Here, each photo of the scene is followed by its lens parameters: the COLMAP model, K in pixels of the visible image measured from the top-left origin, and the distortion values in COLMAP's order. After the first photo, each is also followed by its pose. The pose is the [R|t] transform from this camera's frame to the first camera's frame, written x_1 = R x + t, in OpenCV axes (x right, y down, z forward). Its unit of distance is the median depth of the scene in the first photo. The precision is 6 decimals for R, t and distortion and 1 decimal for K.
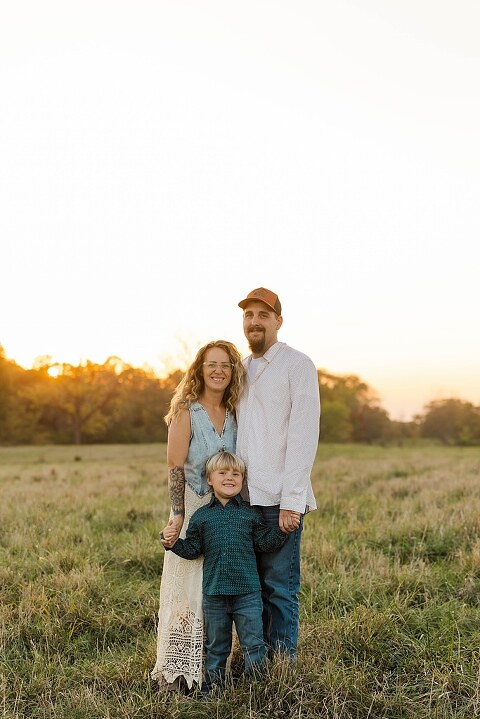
lens RADIAL K [[1582.3, 0, 239.6], [0, 1582.3, 358.6], [0, 0, 1]] dist [0.205119, 0.000000]
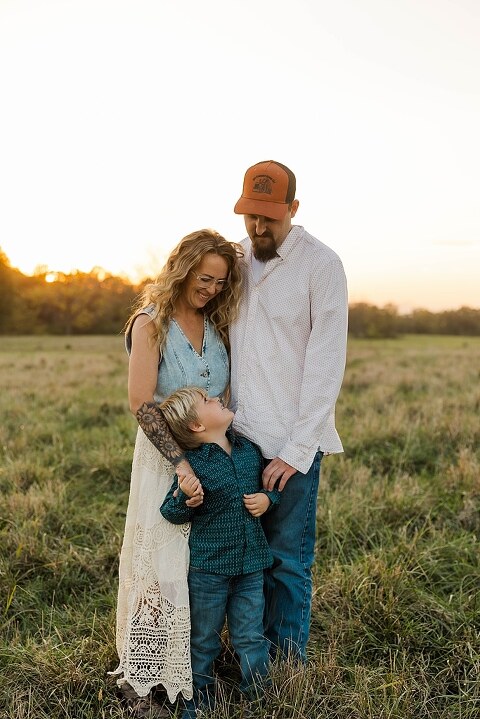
lens RADIAL K [[1223.9, 0, 239.8], [0, 1223.9, 359.1], [0, 0, 1]] dist [0.076725, 0.000000]
pose [[0.999310, 0.008112, 0.036232, -0.007107], [-0.010724, 0.997312, 0.072484, 0.004487], [-0.035547, -0.072822, 0.996711, 0.173907]]
